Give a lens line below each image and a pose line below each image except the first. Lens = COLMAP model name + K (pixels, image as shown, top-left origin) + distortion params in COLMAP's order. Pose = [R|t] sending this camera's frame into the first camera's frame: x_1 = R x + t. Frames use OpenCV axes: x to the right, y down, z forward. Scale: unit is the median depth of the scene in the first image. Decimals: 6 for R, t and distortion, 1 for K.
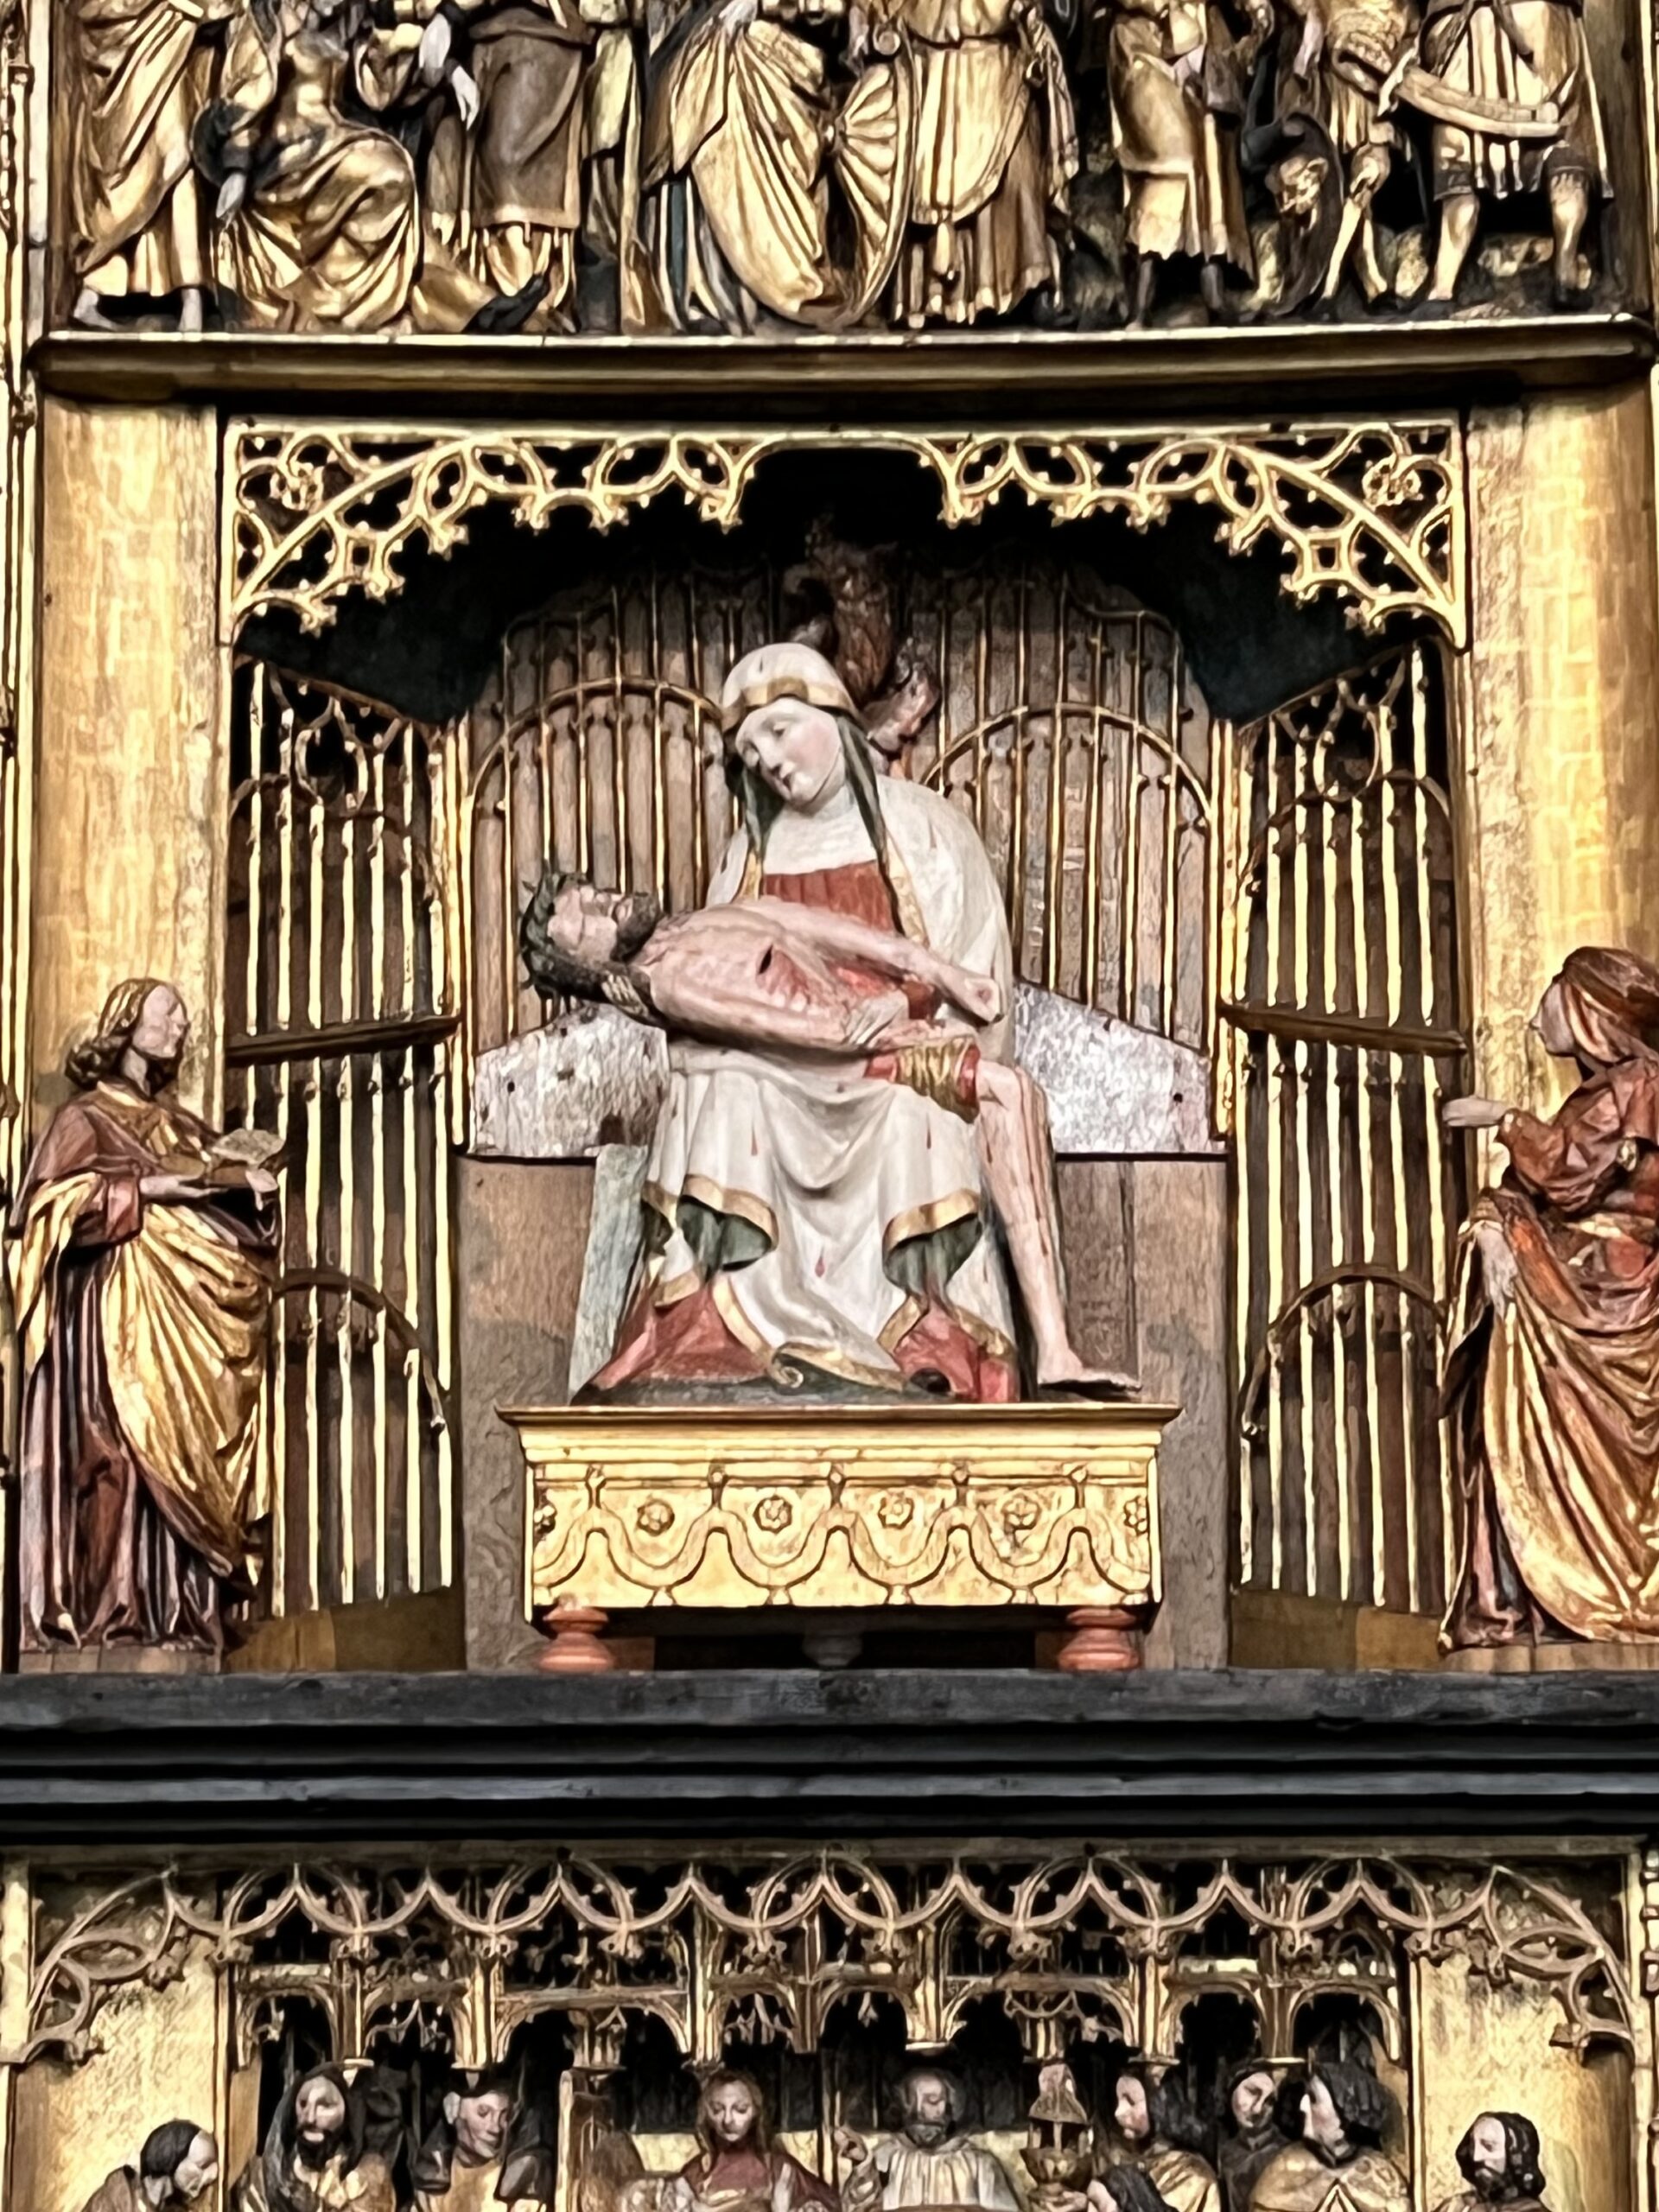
lens RADIAL K [[4657.6, 0, 685.4], [0, 4657.6, 1371.8], [0, 0, 1]] dist [0.169936, -0.332860]
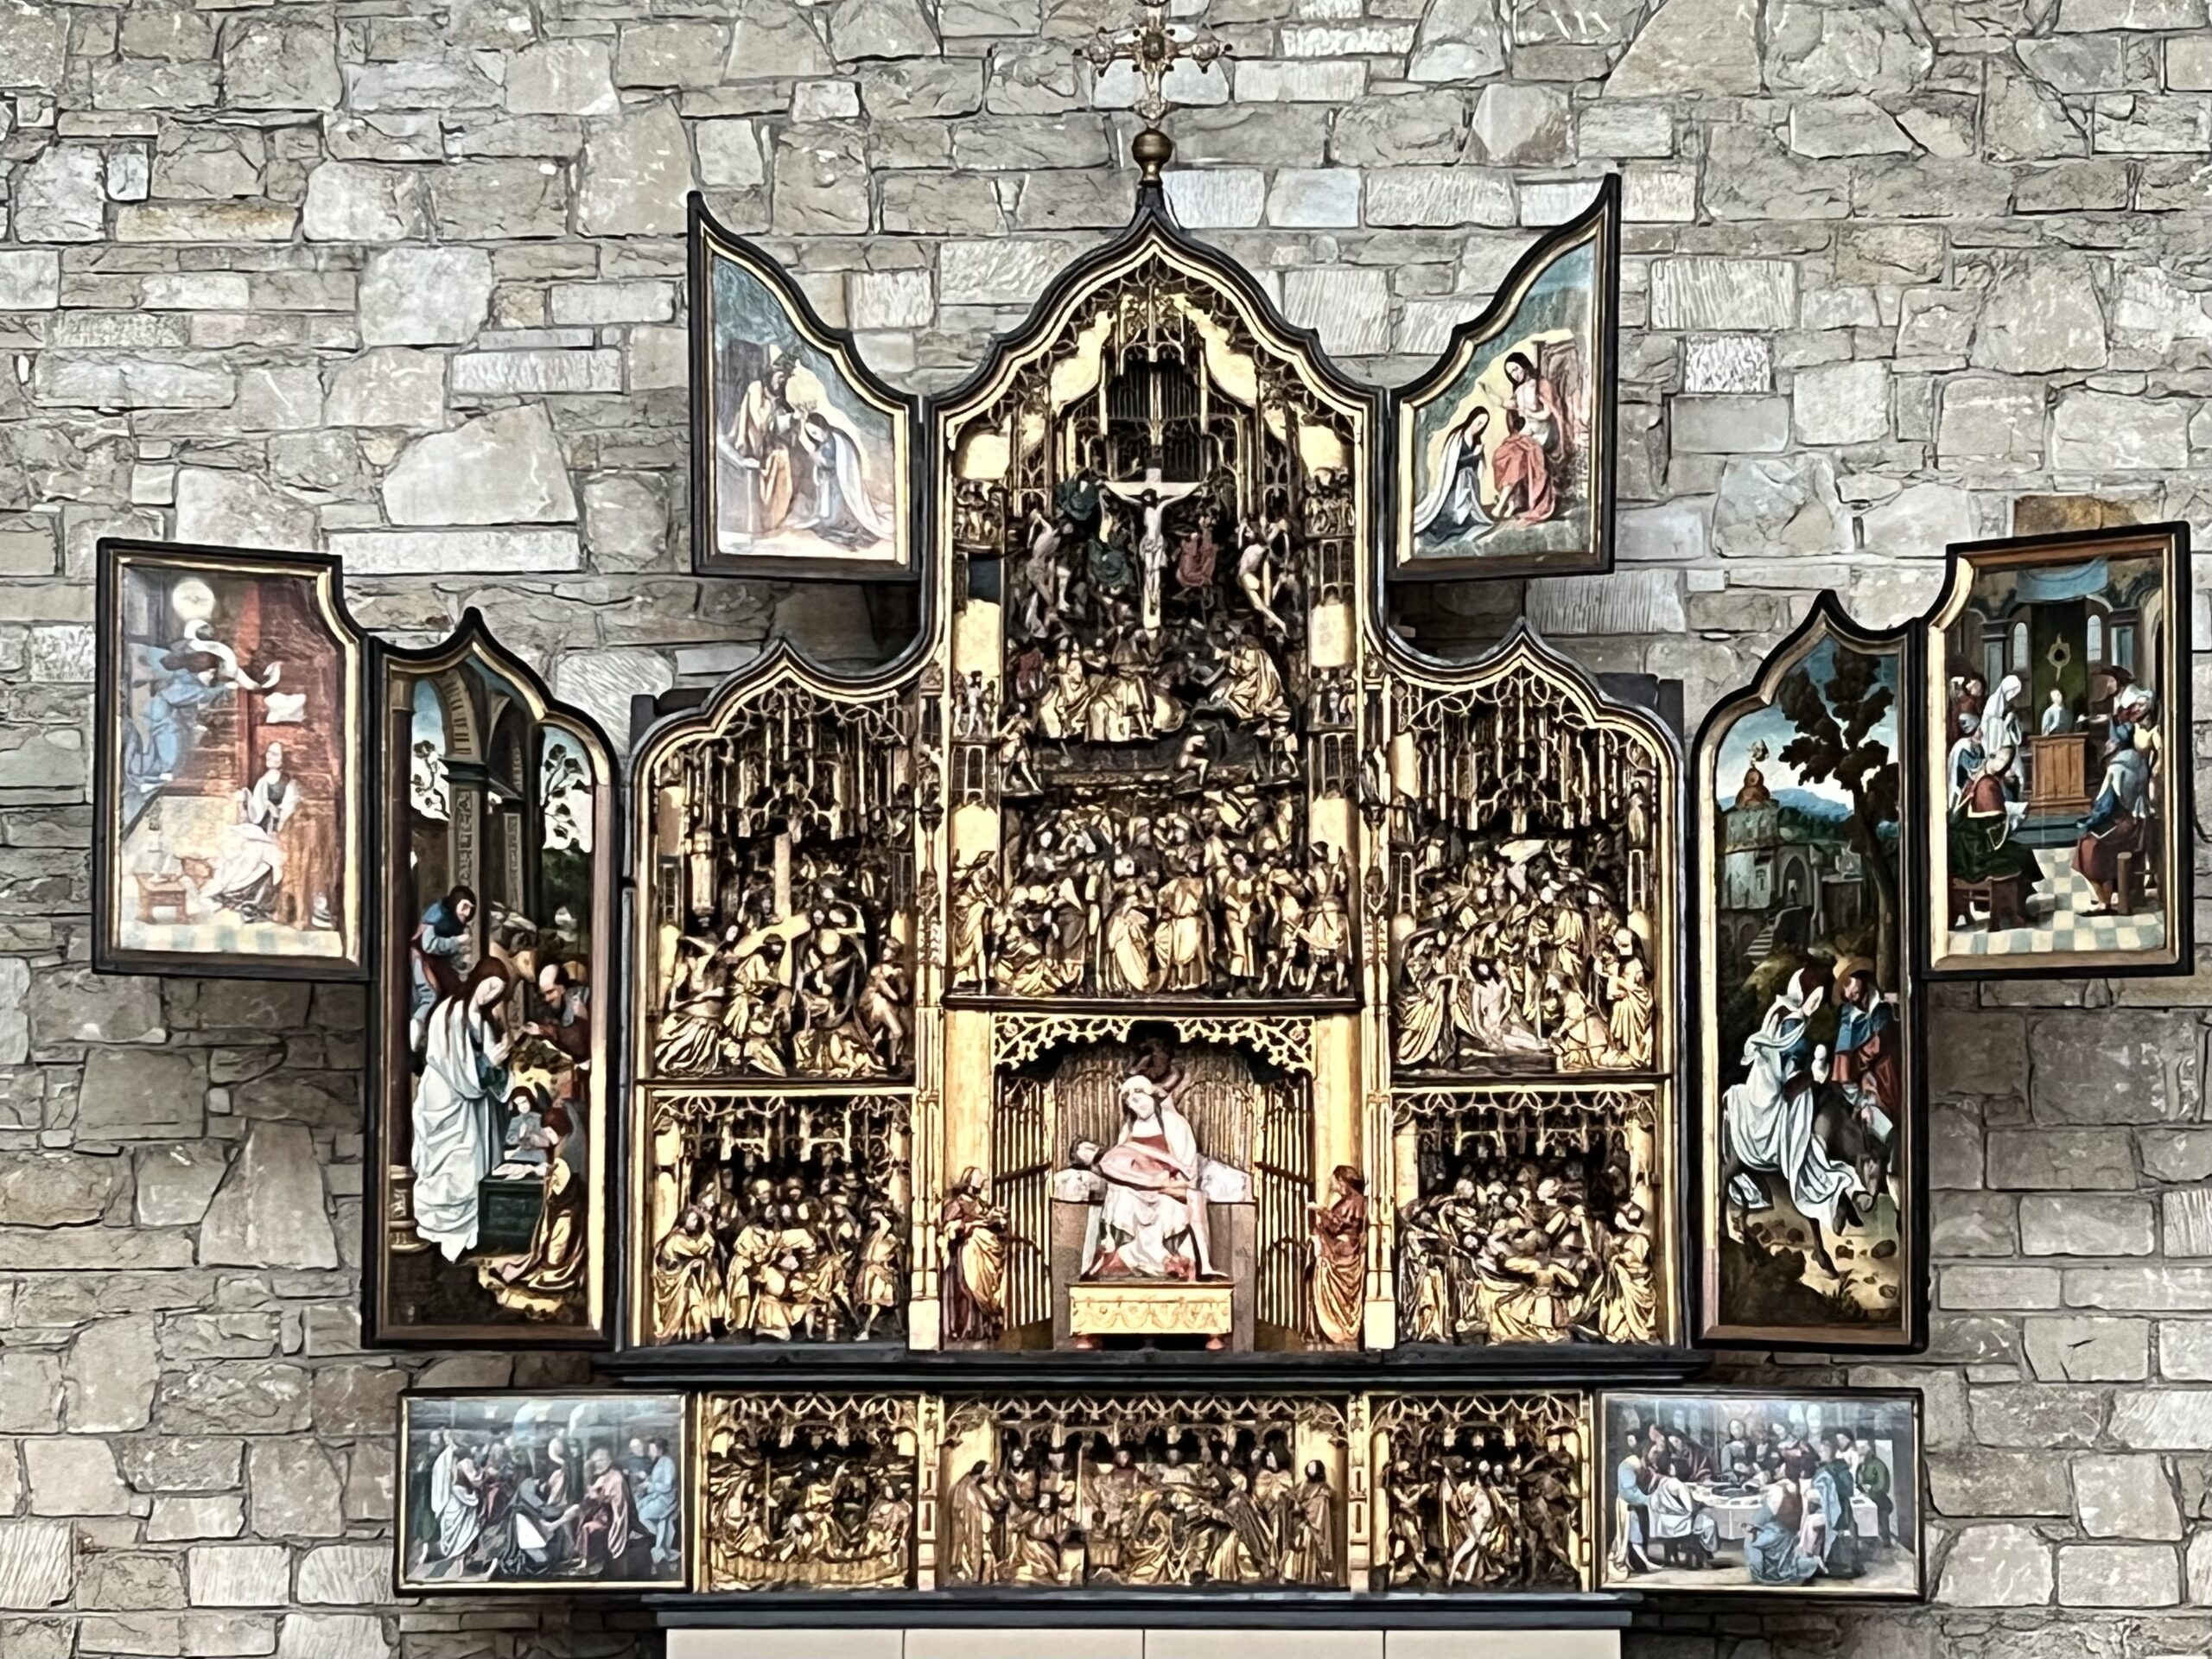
lens RADIAL K [[4657.6, 0, 1106.0], [0, 4657.6, 829.5], [0, 0, 1]] dist [0.169936, -0.332860]
pose [[0.999985, 0.004480, -0.003007, 0.005550], [-0.004335, 0.998897, 0.046754, -0.547216], [0.003213, -0.046740, 0.998902, -2.863108]]
